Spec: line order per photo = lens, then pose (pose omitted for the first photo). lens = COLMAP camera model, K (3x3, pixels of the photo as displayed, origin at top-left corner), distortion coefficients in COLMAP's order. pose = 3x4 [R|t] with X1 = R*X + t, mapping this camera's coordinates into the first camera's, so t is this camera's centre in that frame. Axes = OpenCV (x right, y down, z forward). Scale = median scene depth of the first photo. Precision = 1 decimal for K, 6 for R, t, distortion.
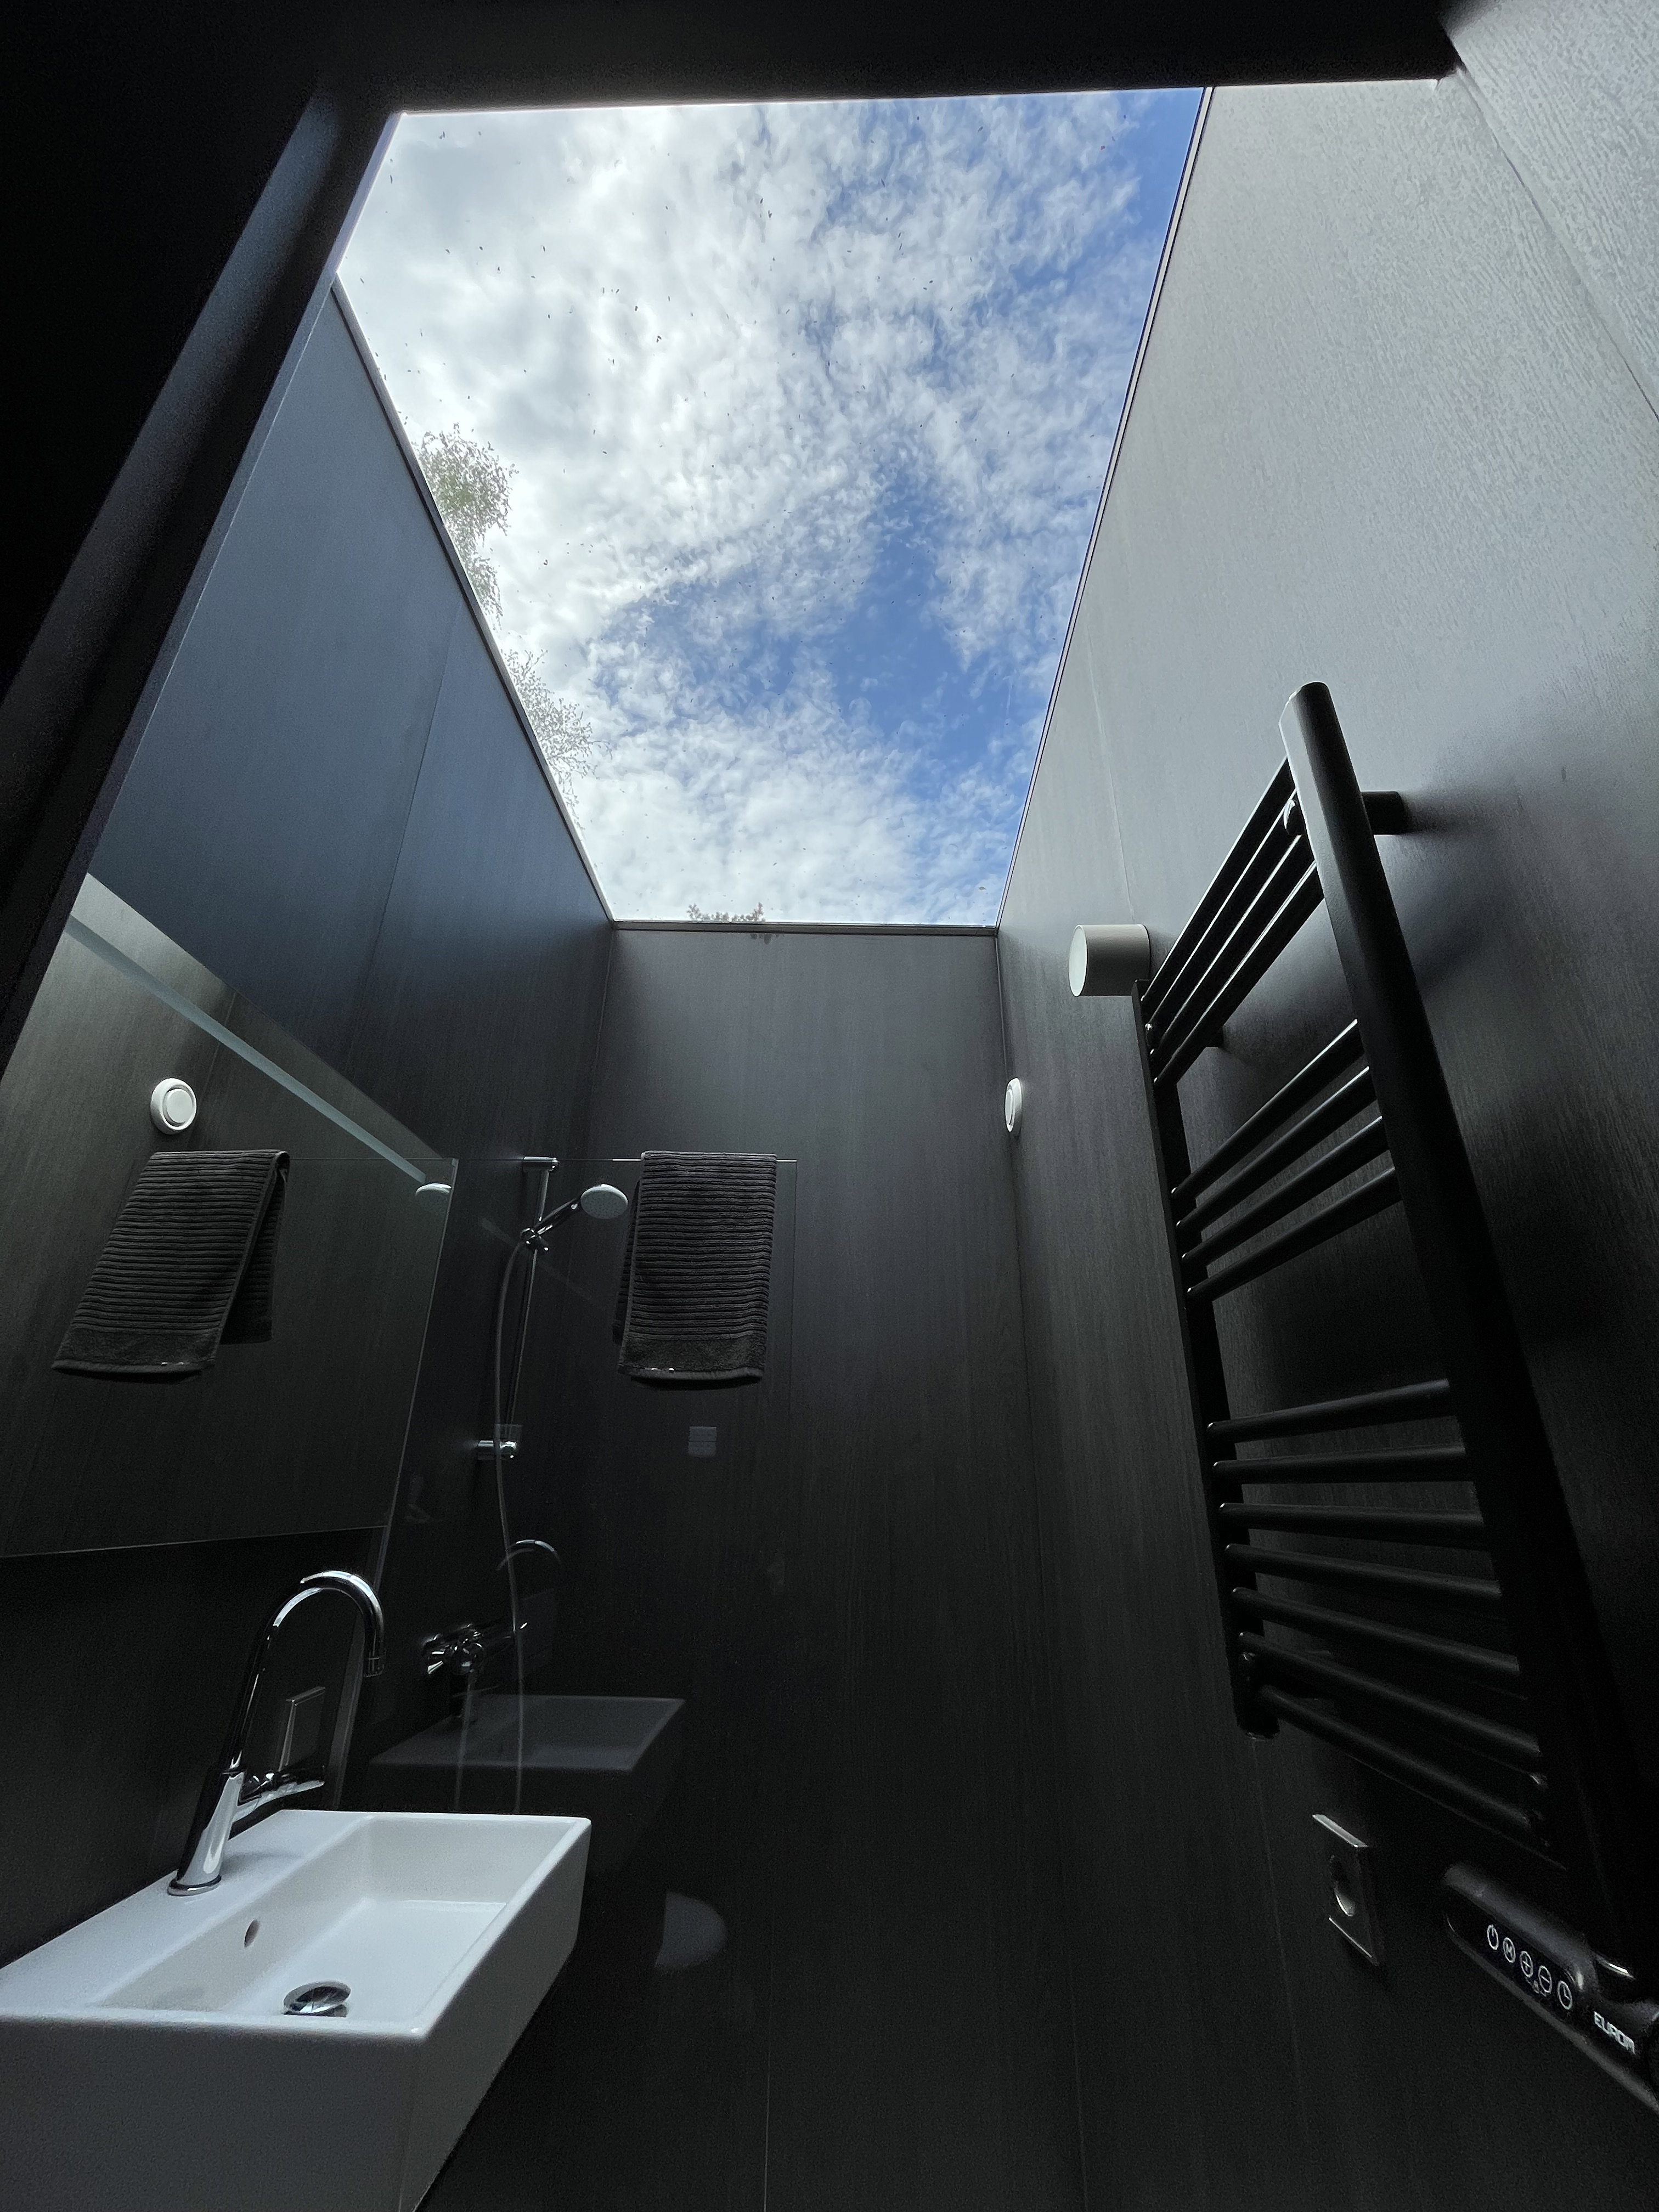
lens RADIAL K [[896.8, 0, 824.9], [0, 896.8, 1105.1], [0, 0, 1]] dist [-0.002794, -0.000732]
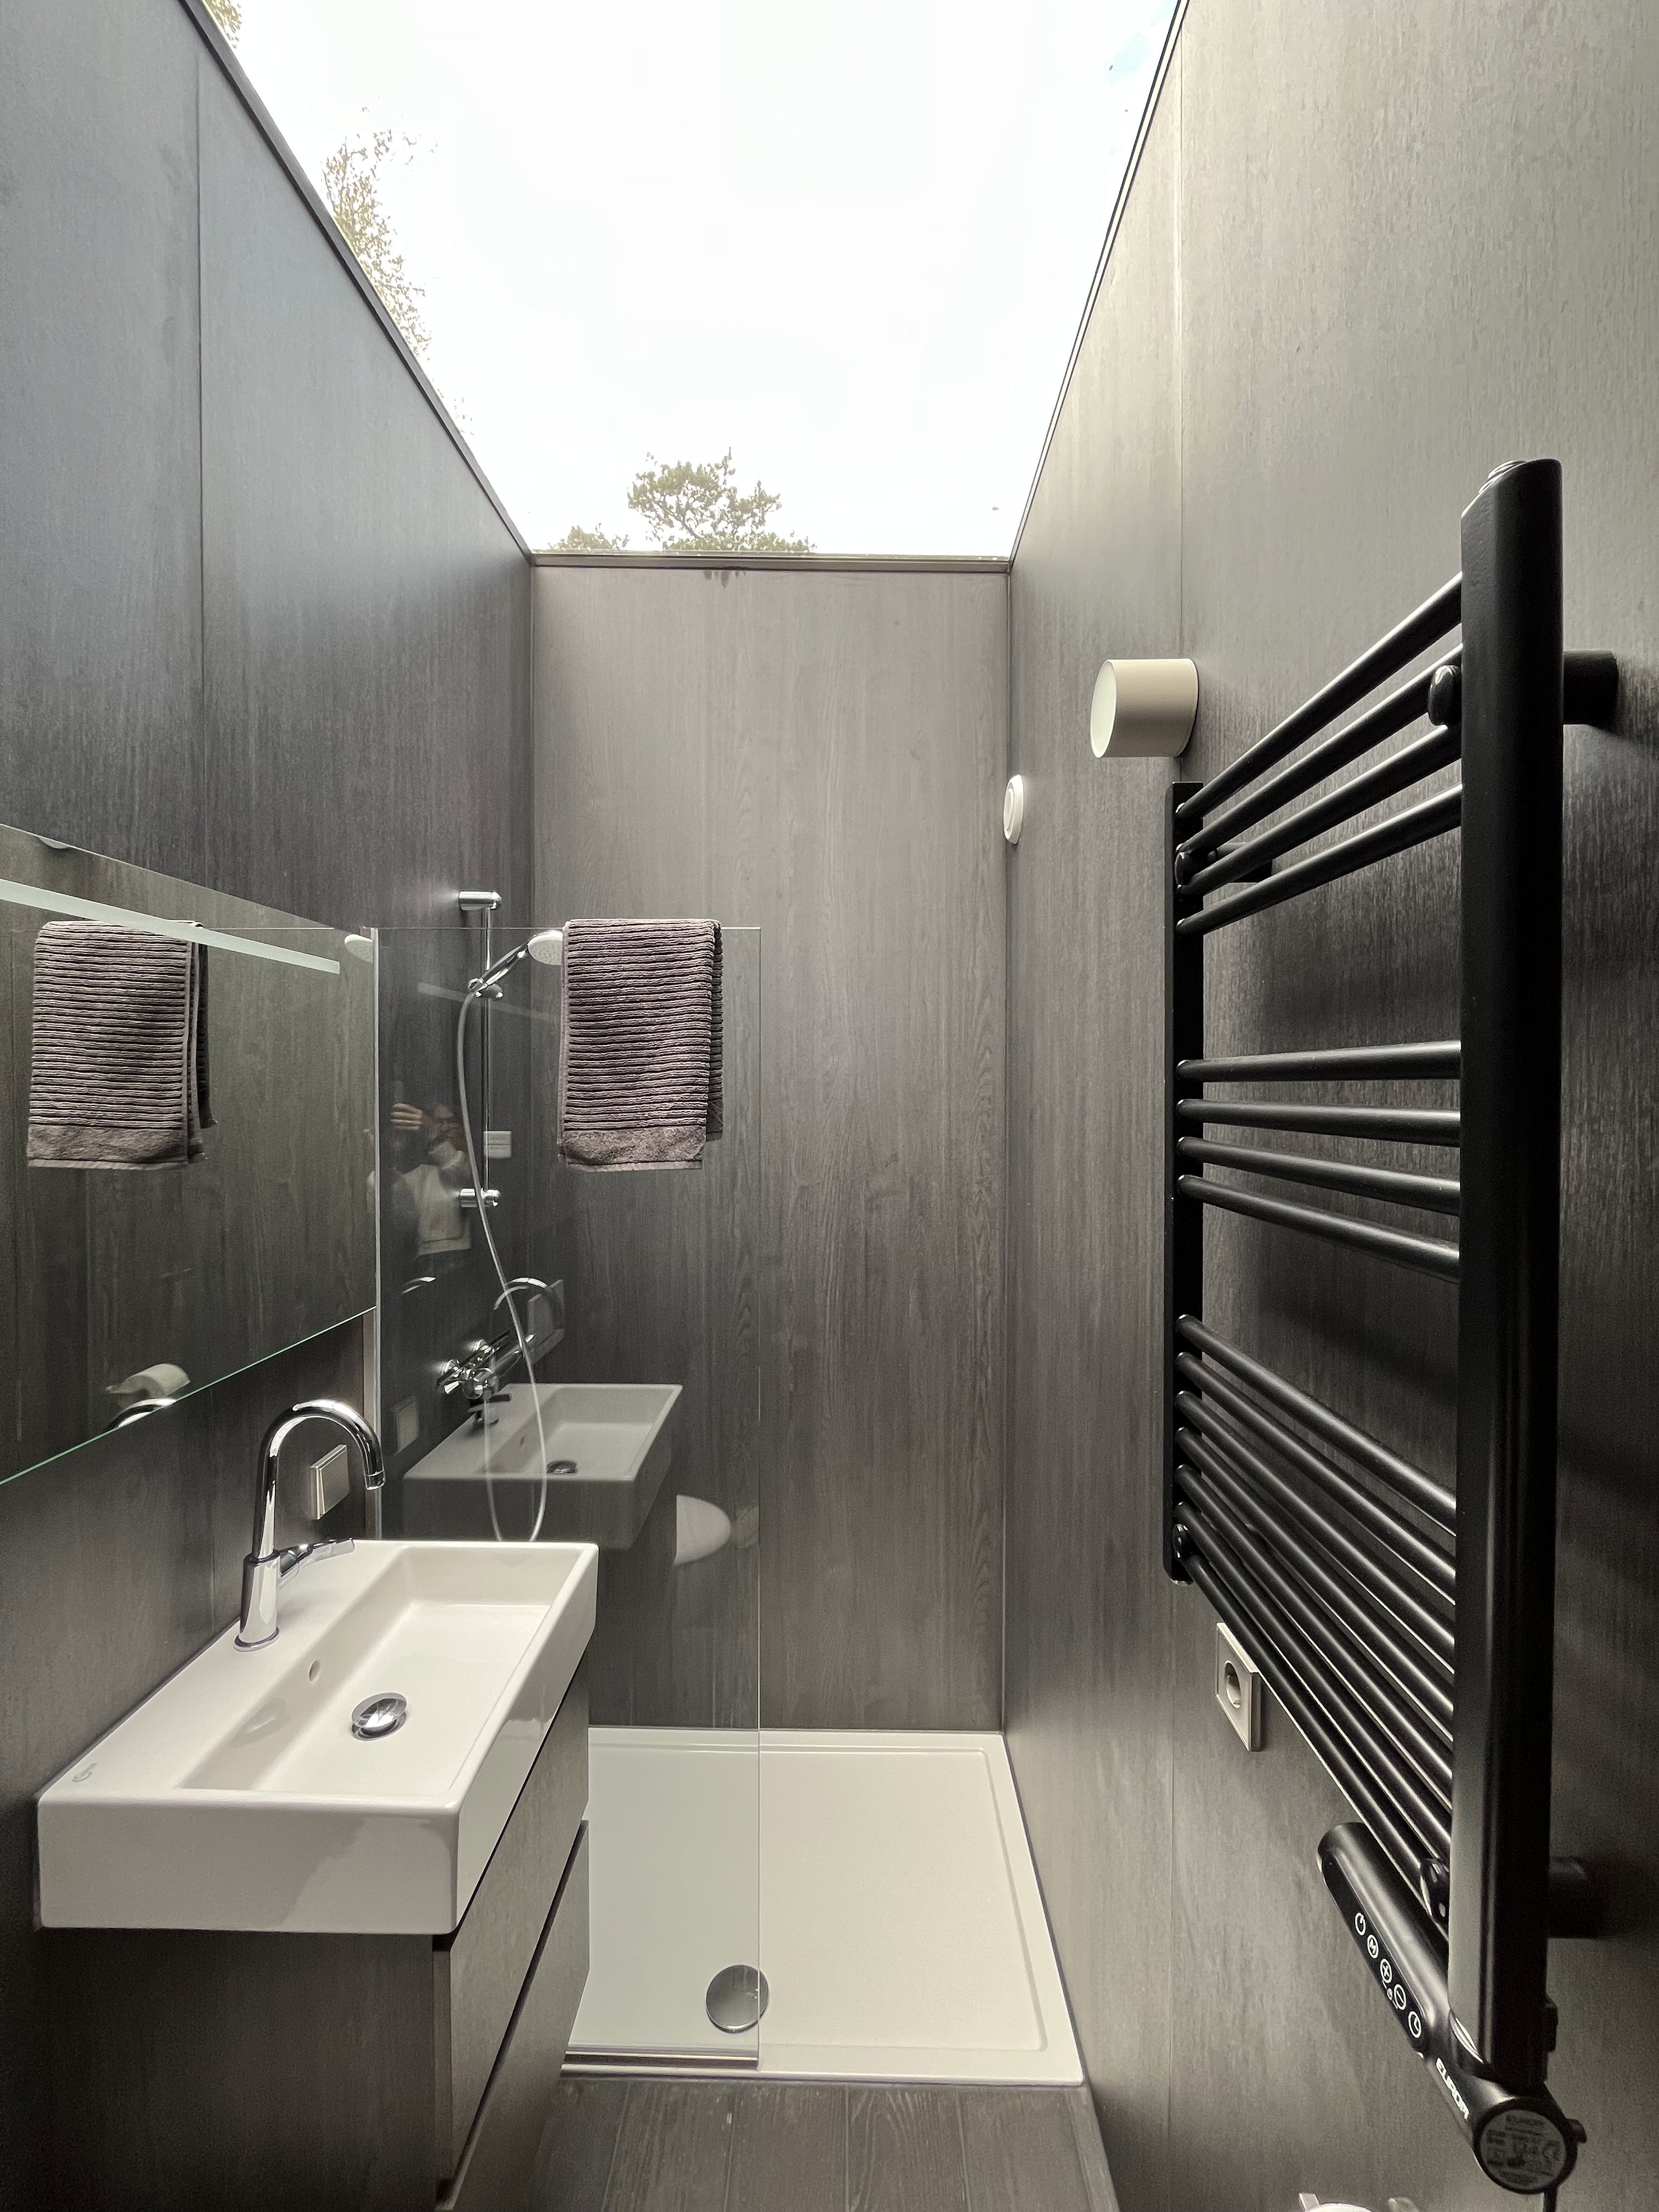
lens RADIAL K [[896.8, 0, 824.9], [0, 896.8, 1105.1], [0, 0, 1]] dist [-0.002794, -0.000732]
pose [[0.999920, -0.011033, 0.006136, 0.022188], [0.007504, 0.910275, 0.413937, -0.131621], [-0.010153, -0.413858, 0.910285, 0.113669]]
